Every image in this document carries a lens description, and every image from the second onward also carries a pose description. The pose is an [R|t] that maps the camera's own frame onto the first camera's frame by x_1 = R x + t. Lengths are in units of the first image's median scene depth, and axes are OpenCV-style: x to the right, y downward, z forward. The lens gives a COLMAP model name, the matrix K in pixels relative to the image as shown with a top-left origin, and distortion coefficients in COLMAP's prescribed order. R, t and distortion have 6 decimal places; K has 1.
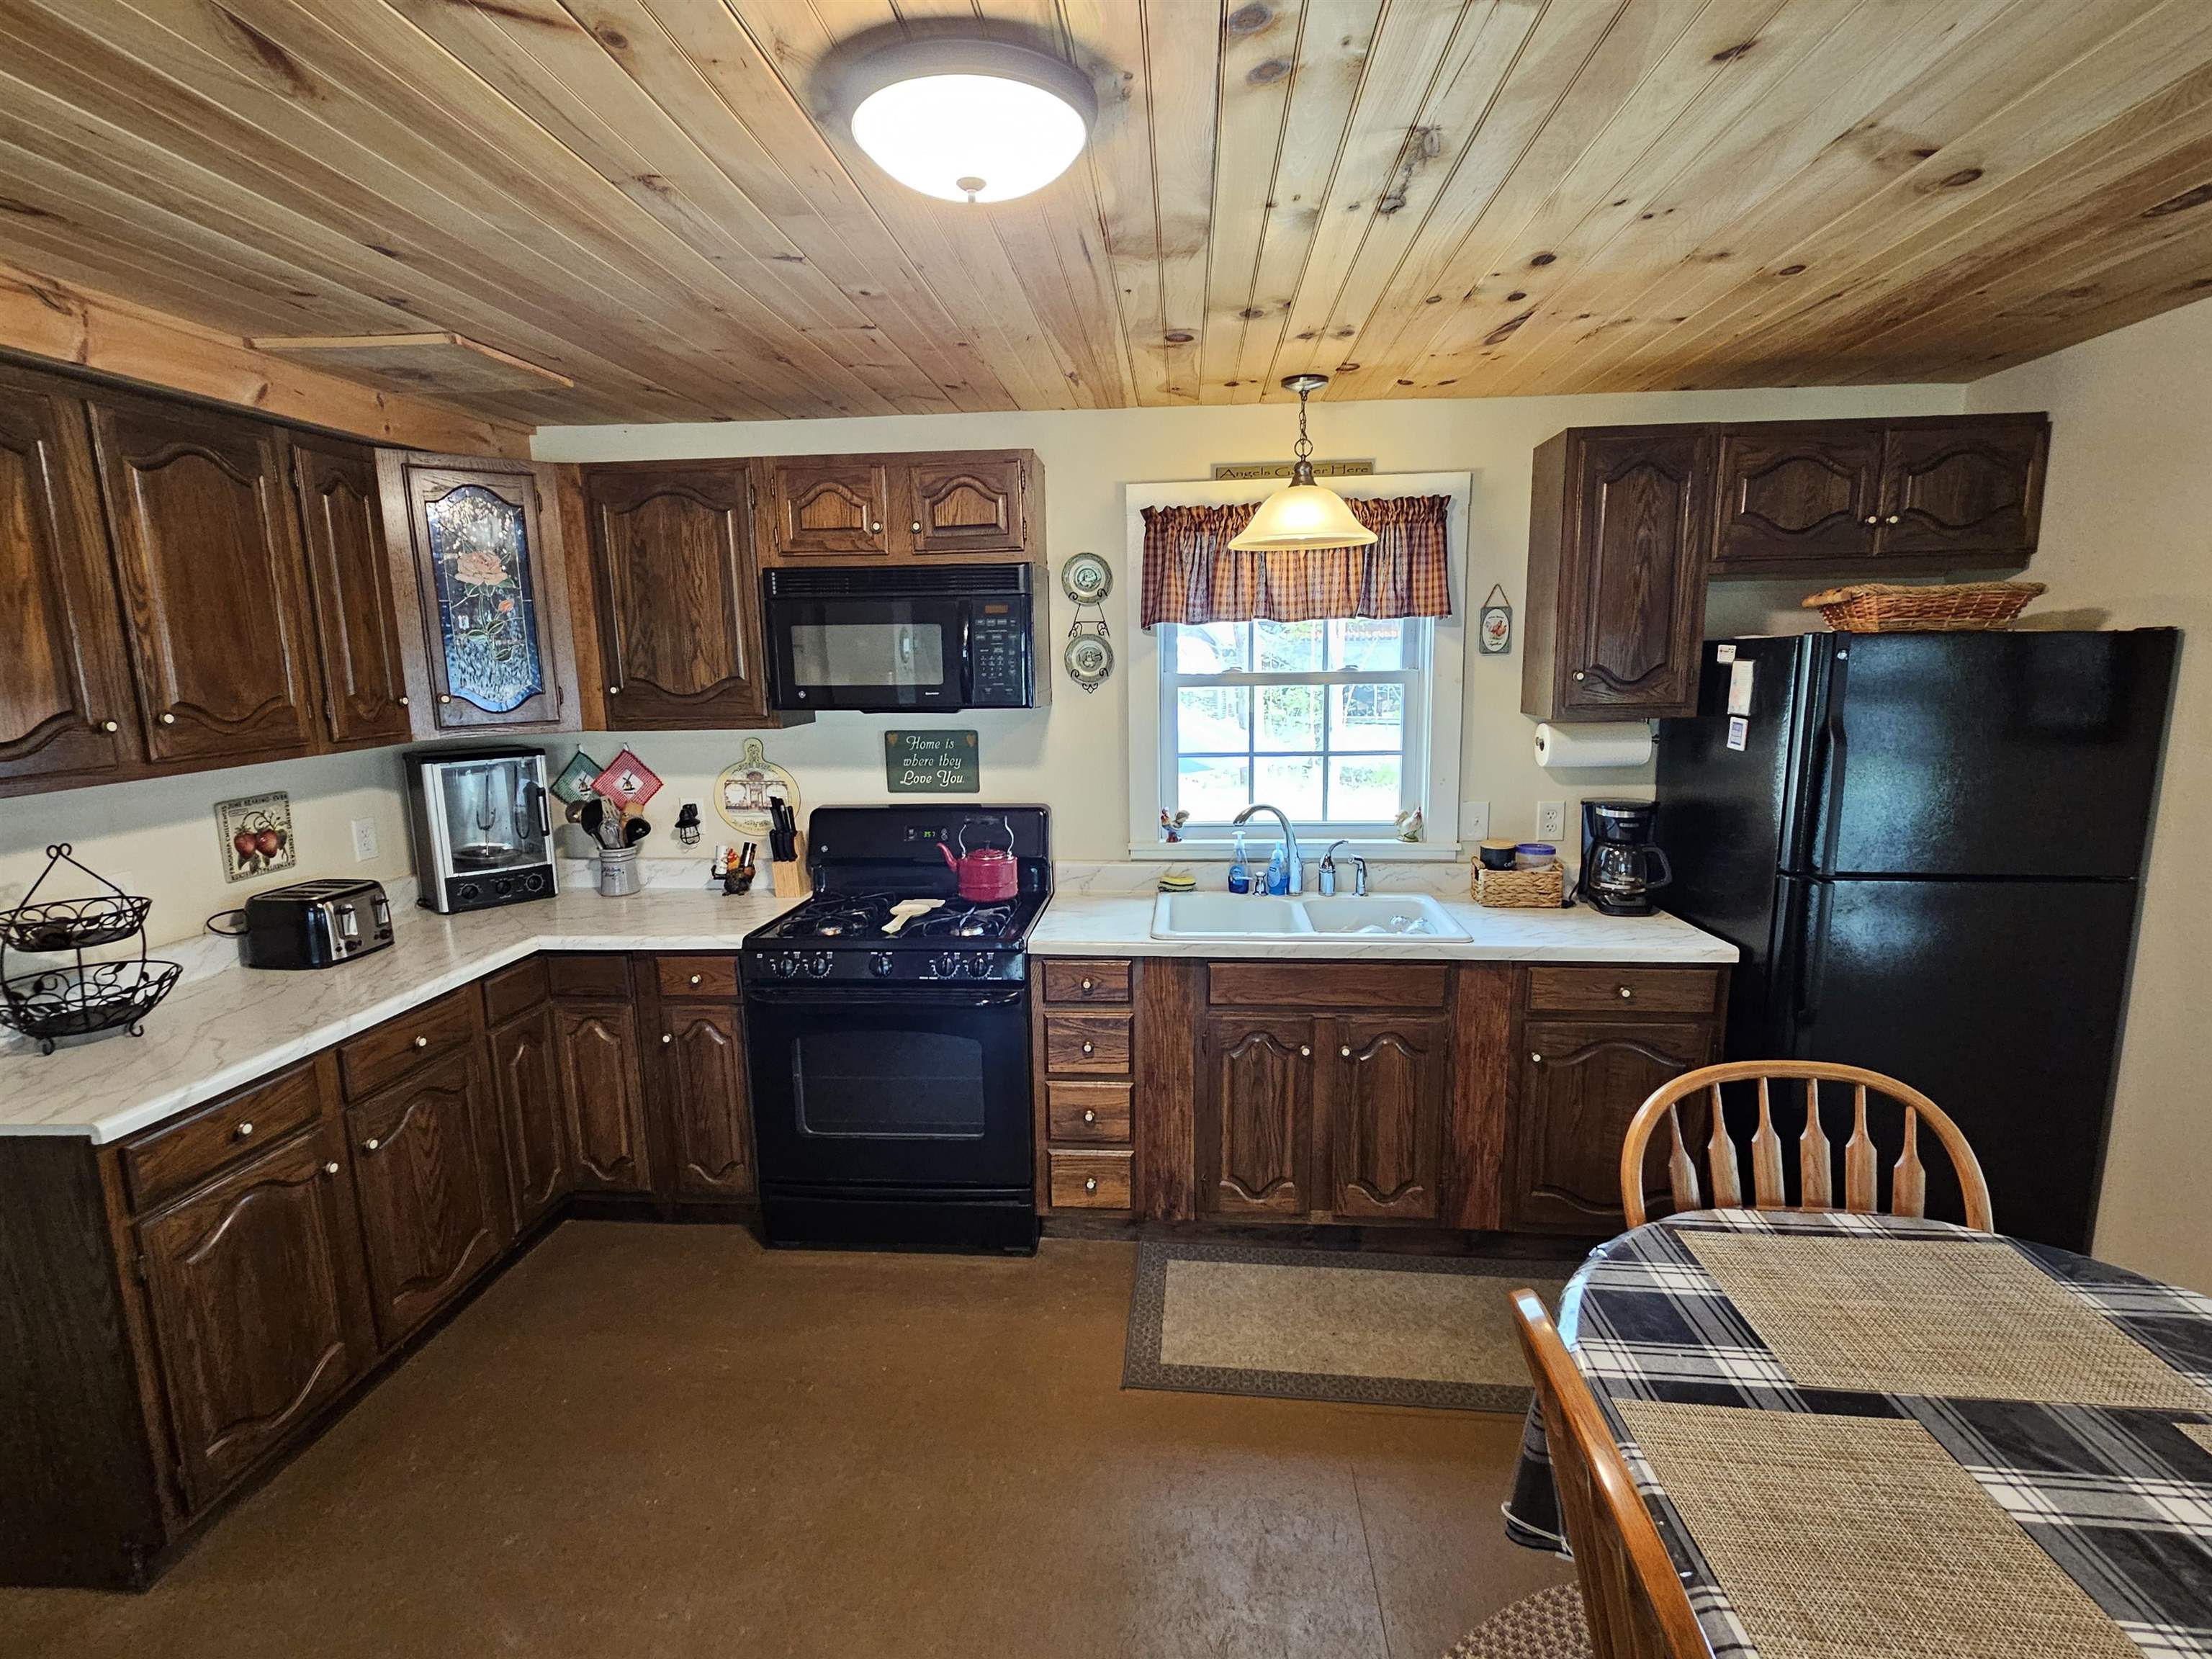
lens RADIAL K [[1068.0, 0, 1096.7], [0, 1068.0, 838.6], [0, 0, 1]] dist [-0.011310, 0.011704]
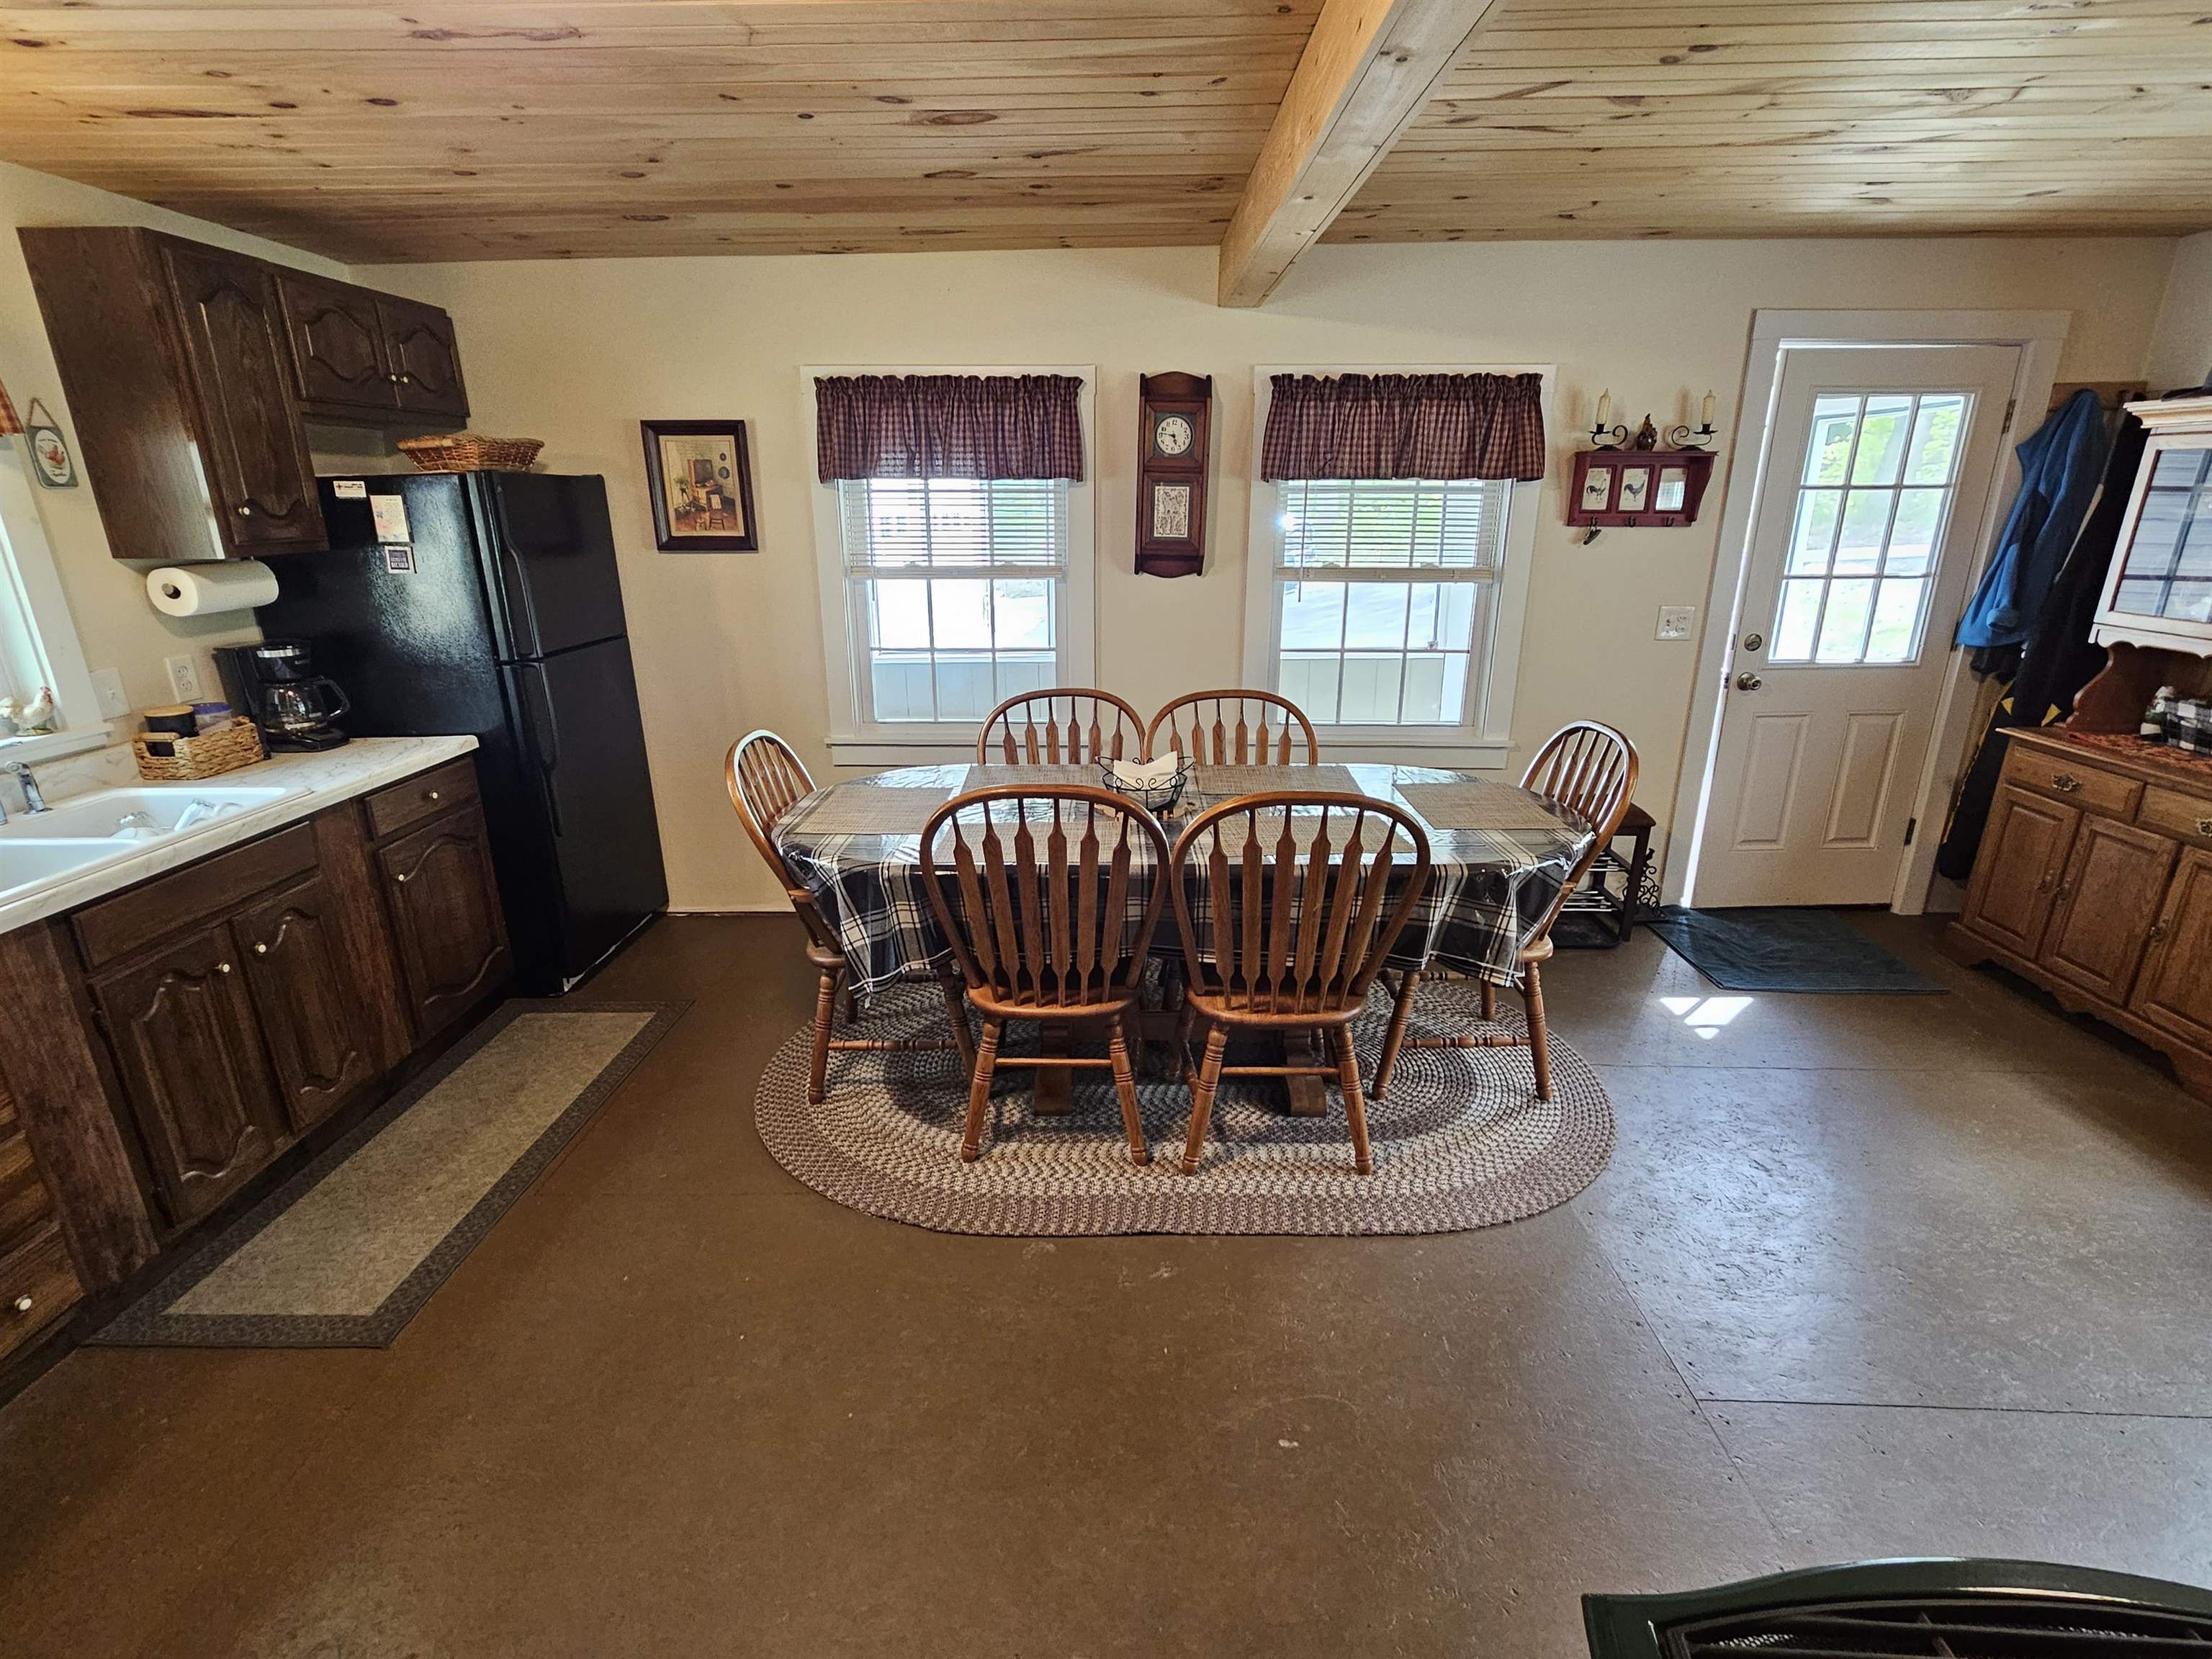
lens RADIAL K [[1068.0, 0, 1099.3], [0, 1068.0, 827.0], [0, 0, 1]] dist [-0.011310, 0.011704]
pose [[-0.062872, -0.286361, 0.956057, -0.607381], [0.182100, 0.938580, 0.293101, -0.025514], [-0.981268, 0.192526, -0.006864, 0.301368]]
